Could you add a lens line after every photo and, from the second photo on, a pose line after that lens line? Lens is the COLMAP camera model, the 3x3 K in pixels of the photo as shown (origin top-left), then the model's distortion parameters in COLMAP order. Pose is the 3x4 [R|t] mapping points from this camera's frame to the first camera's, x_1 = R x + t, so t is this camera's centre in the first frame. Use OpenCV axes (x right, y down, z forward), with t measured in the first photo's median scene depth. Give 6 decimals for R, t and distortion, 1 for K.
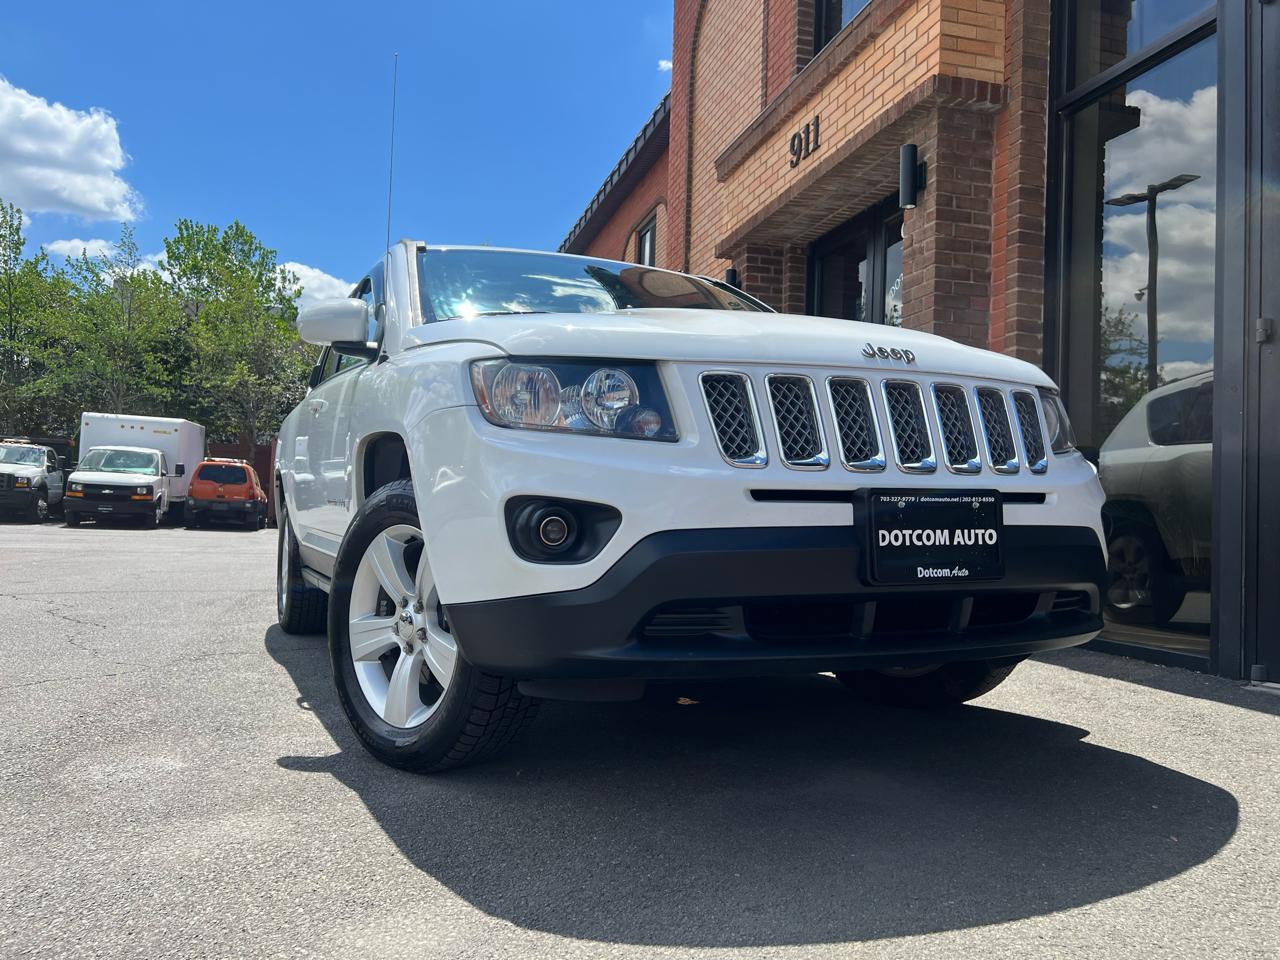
lens RADIAL K [[961.4, 0, 652.0], [0, 961.4, 482.4], [0, 0, 1]] dist [0.046897, -0.051454]
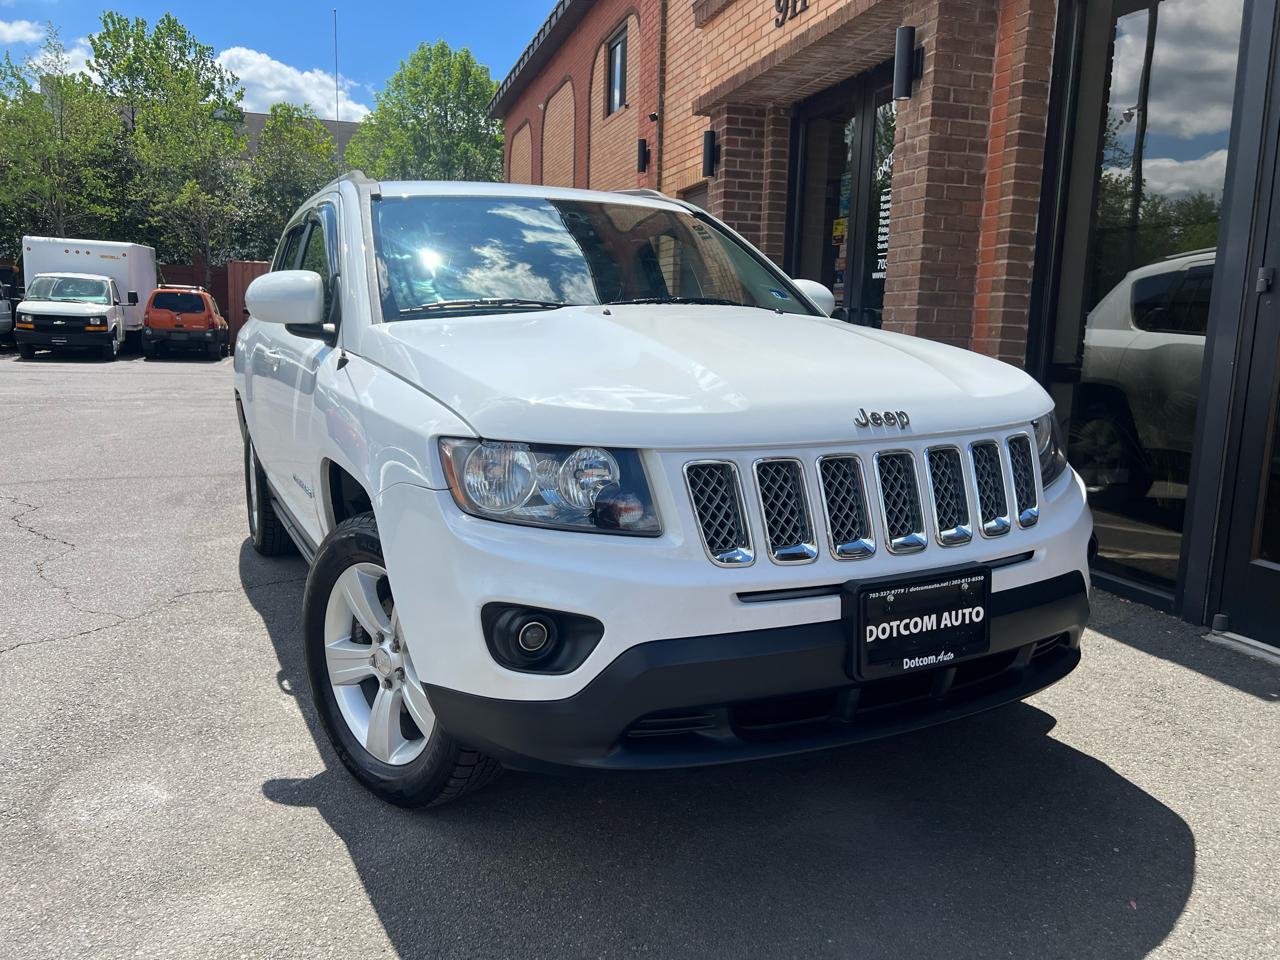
lens RADIAL K [[961.4, 0, 653.8], [0, 961.4, 476.1], [0, 0, 1]] dist [0.046897, -0.051454]
pose [[0.999529, -0.006858, 0.029922, -0.006771], [0.001020, 0.981603, 0.190929, -0.220516], [-0.030681, -0.190809, 0.981148, 0.056863]]
